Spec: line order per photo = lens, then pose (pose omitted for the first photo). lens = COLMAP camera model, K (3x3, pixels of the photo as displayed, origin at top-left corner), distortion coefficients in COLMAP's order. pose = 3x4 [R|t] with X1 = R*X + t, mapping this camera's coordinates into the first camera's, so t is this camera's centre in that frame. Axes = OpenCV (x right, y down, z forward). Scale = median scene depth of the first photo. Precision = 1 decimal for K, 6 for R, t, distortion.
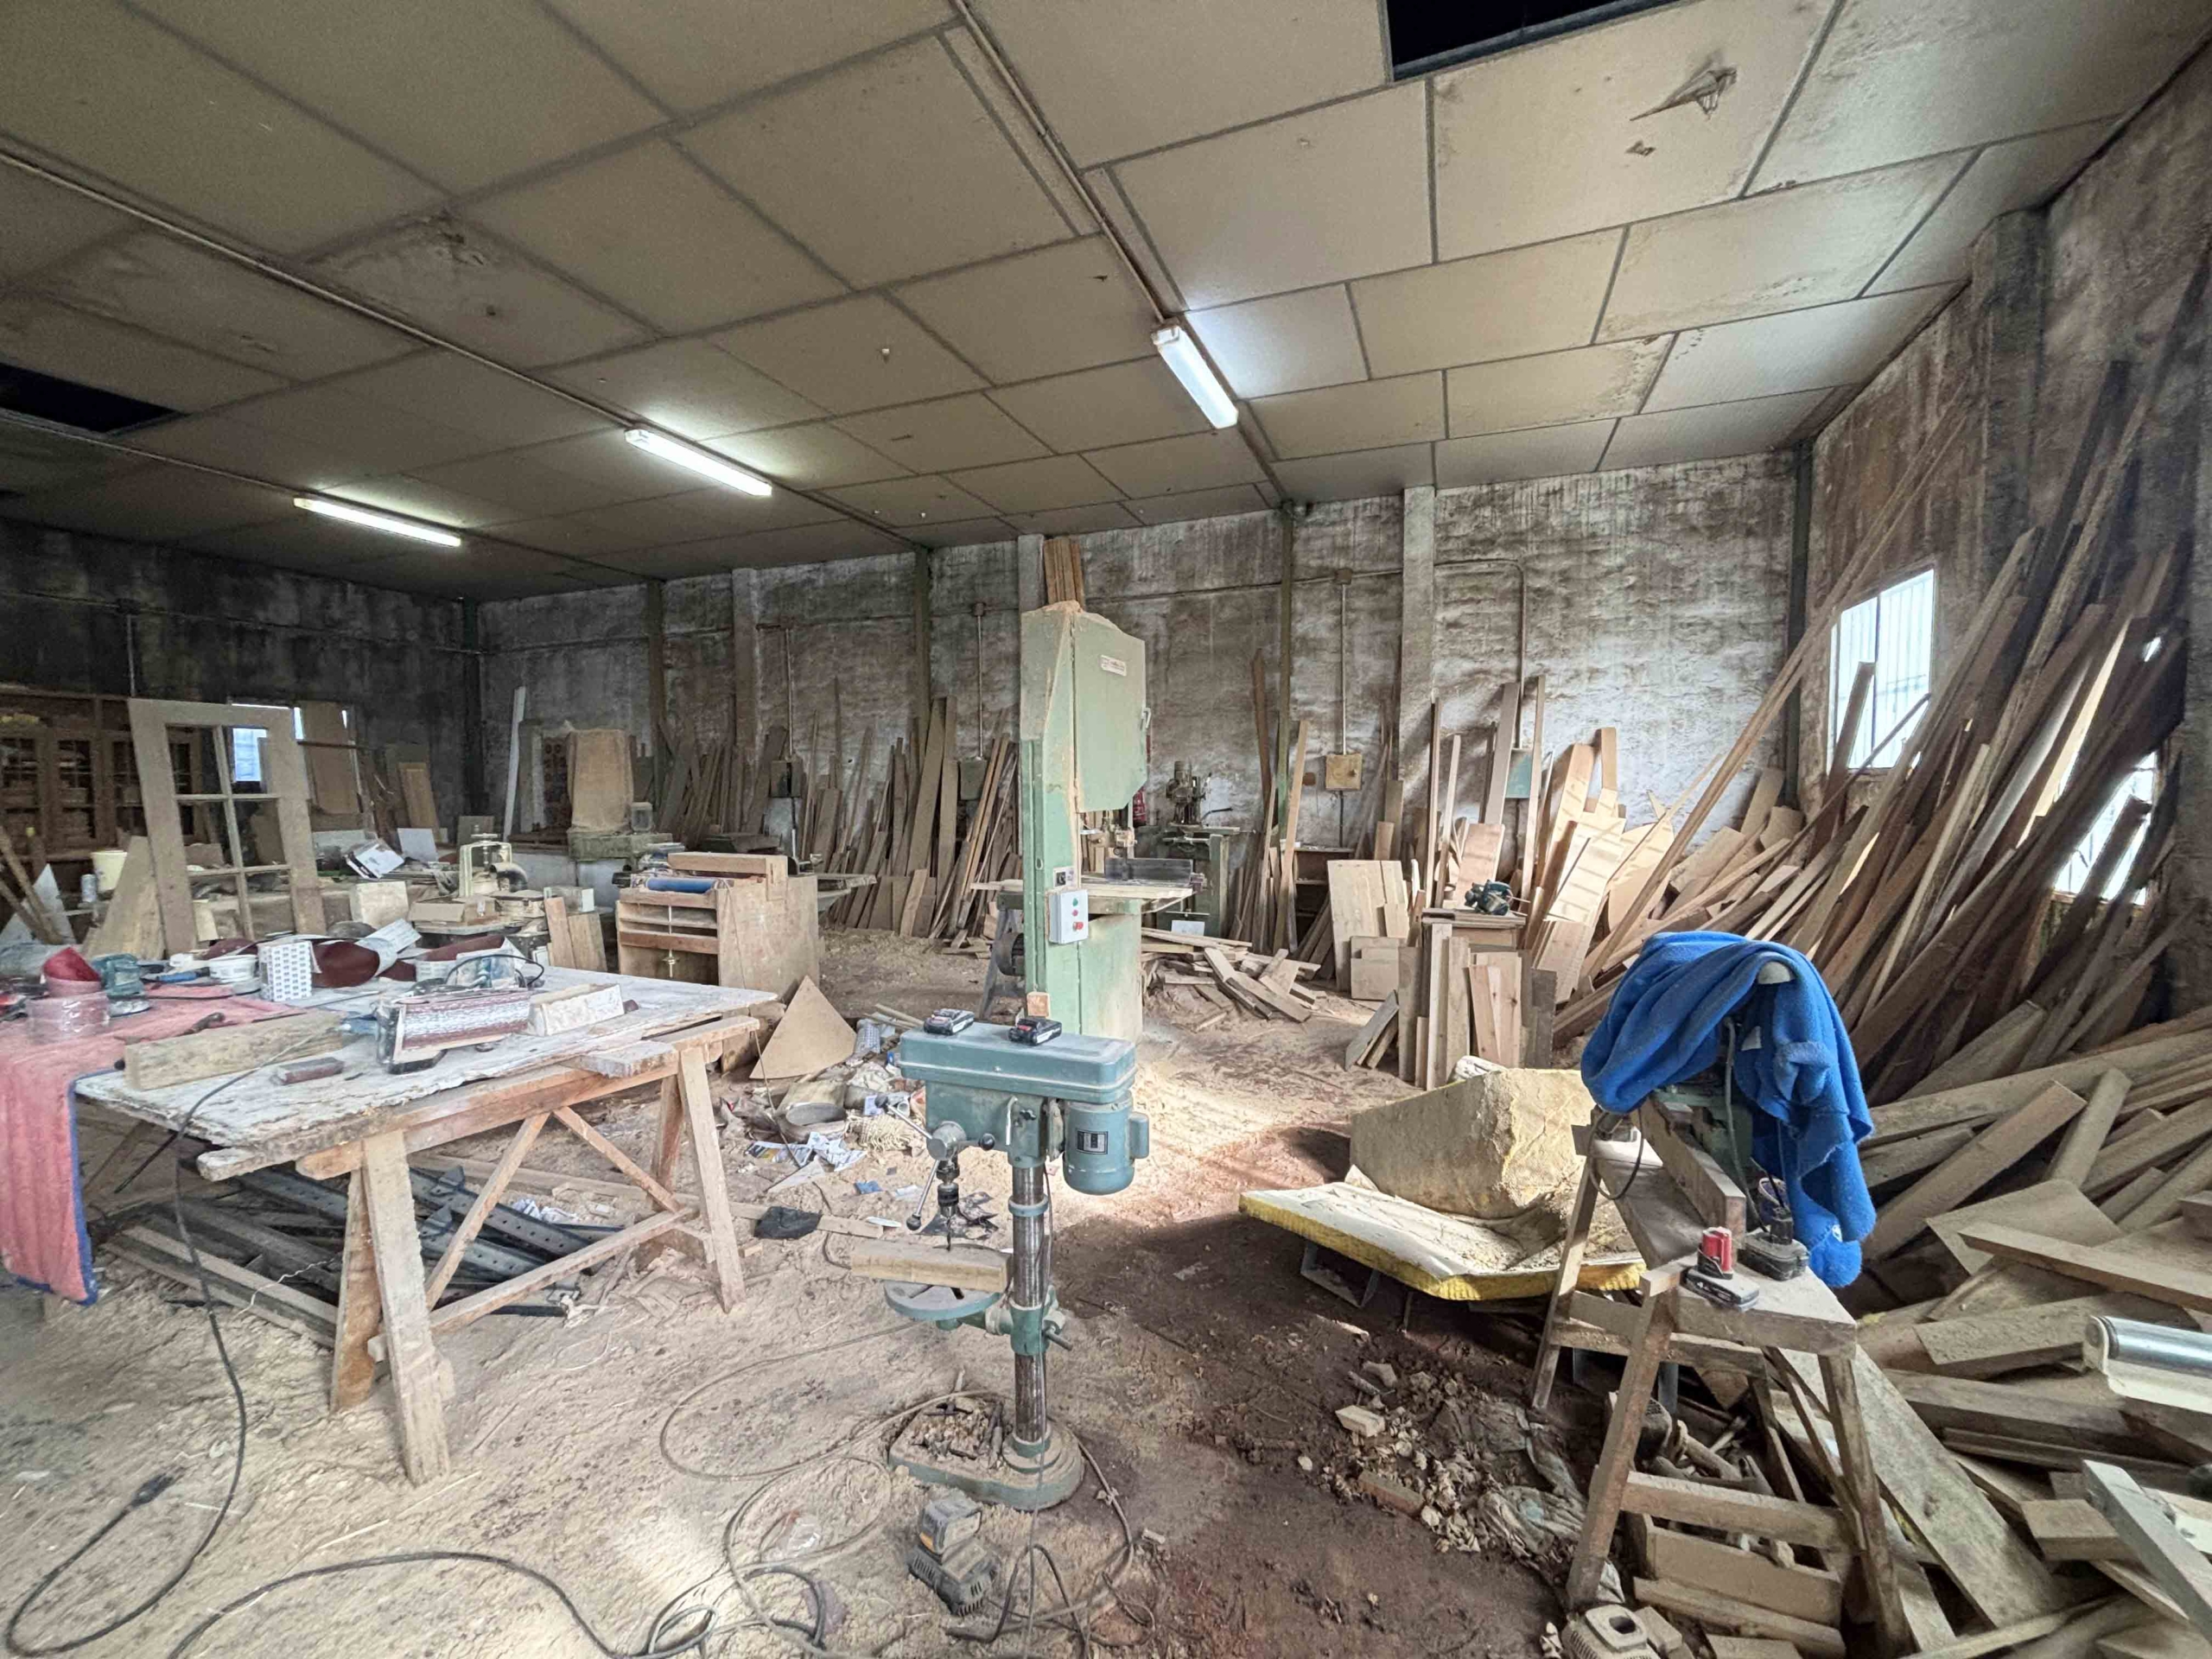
lens RADIAL K [[890.4, 0, 1096.2], [0, 890.4, 831.8], [0, 0, 1]] dist [0.000035, 0.000693]
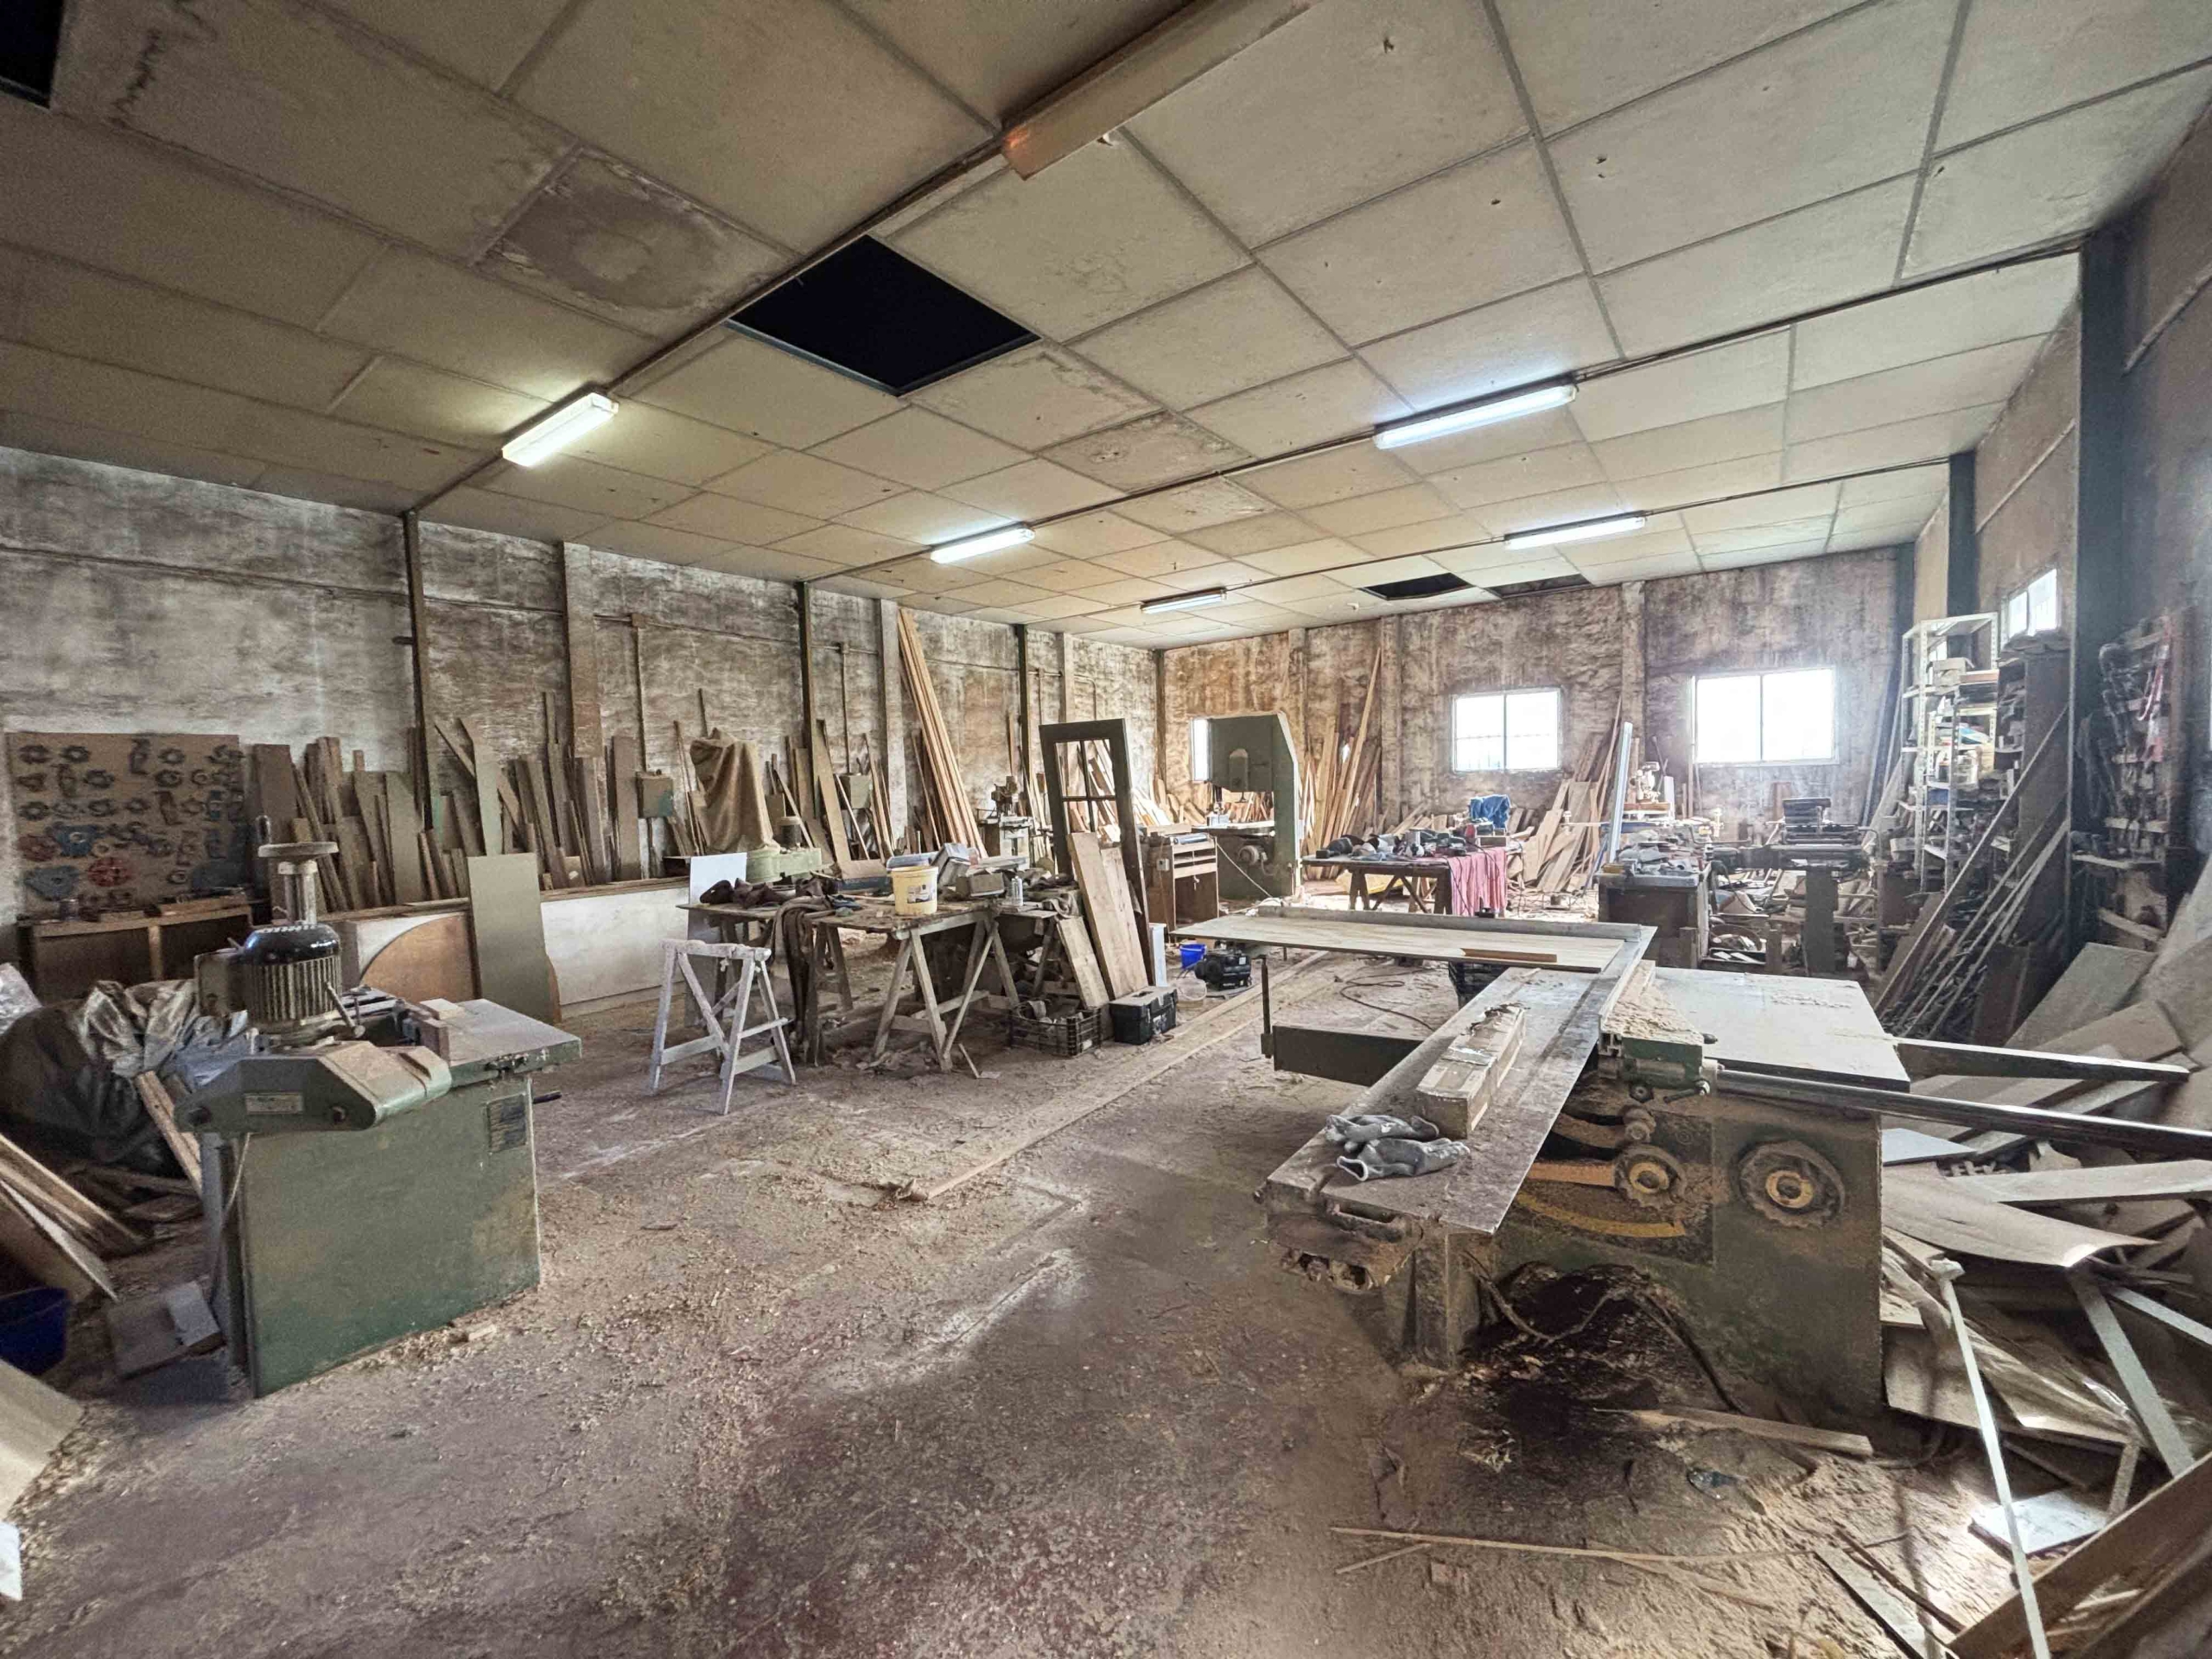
lens RADIAL K [[890.4, 0, 1103.0], [0, 890.4, 827.4], [0, 0, 1]] dist [0.000035, 0.000693]
pose [[0.262006, -0.053294, 0.963593, -2.224921], [0.085772, 0.995809, 0.031754, -0.040568], [-0.961247, 0.074330, 0.265479, 0.693854]]
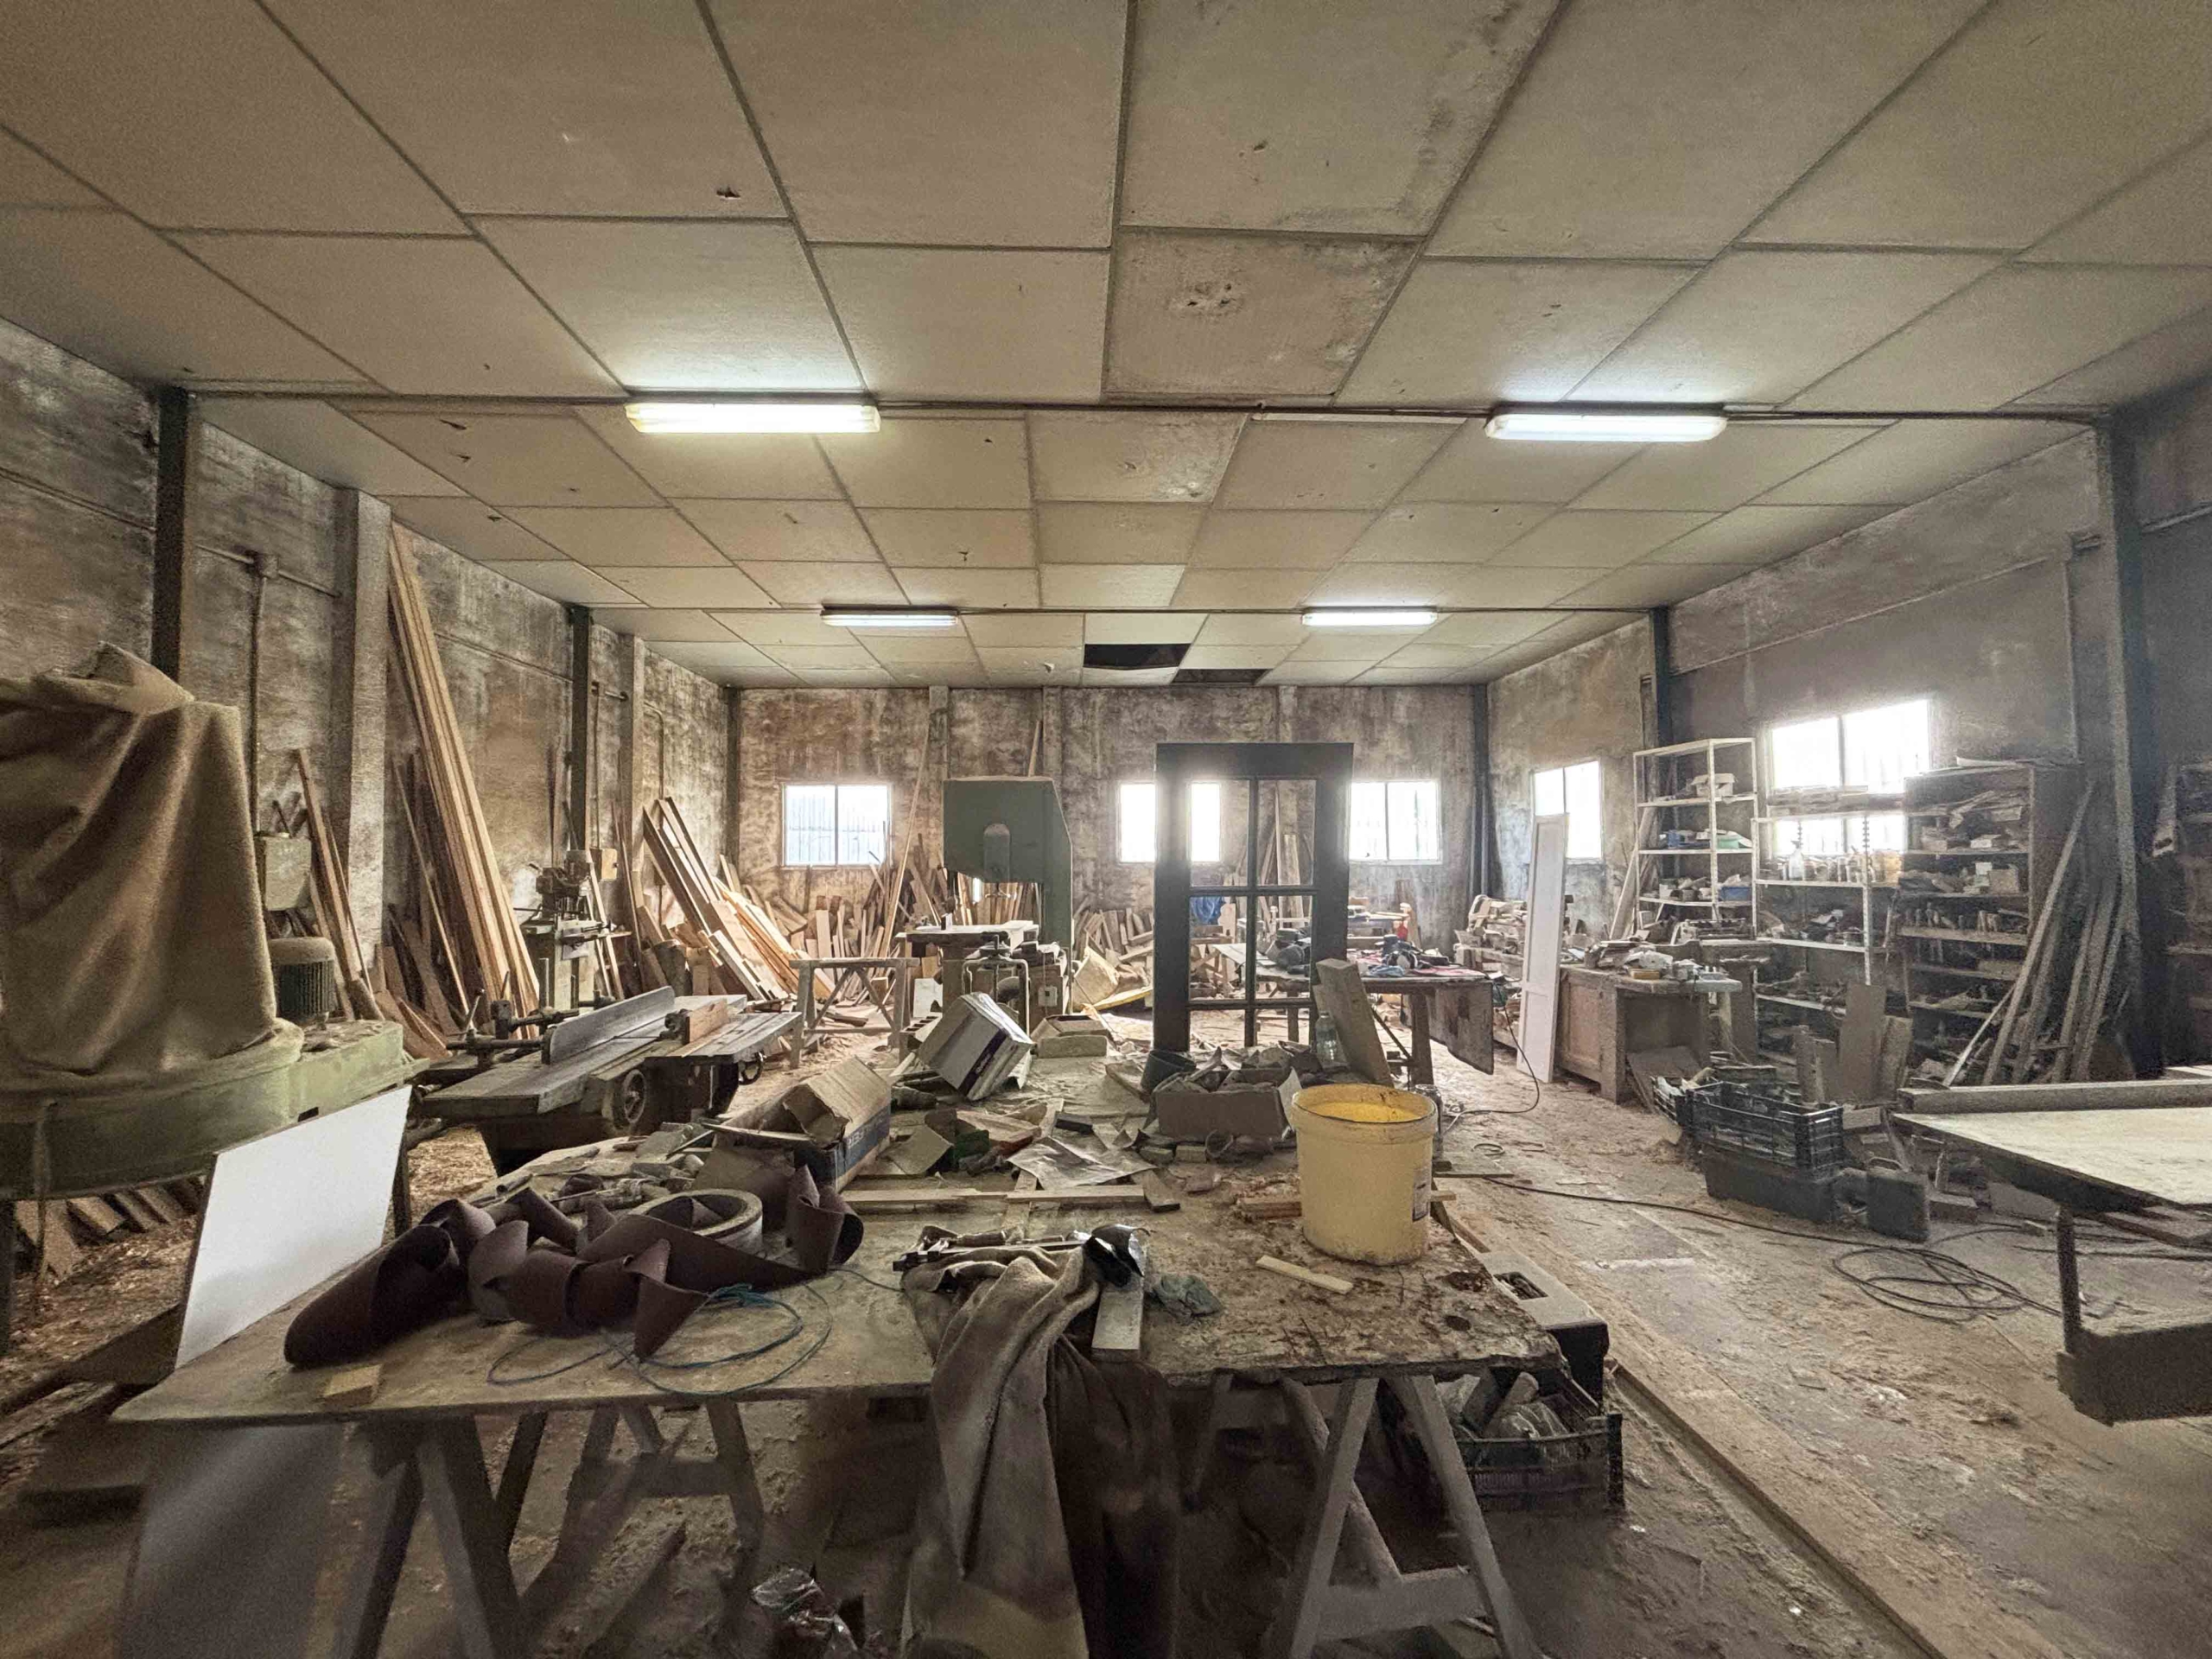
lens RADIAL K [[890.4, 0, 1104.6], [0, 890.4, 826.5], [0, 0, 1]] dist [0.000035, 0.000693]
pose [[-0.406714, 0.044580, 0.912467, -1.570526], [0.060449, 0.997933, -0.021812, -0.083301], [-0.911553, 0.046286, -0.408568, 1.410457]]
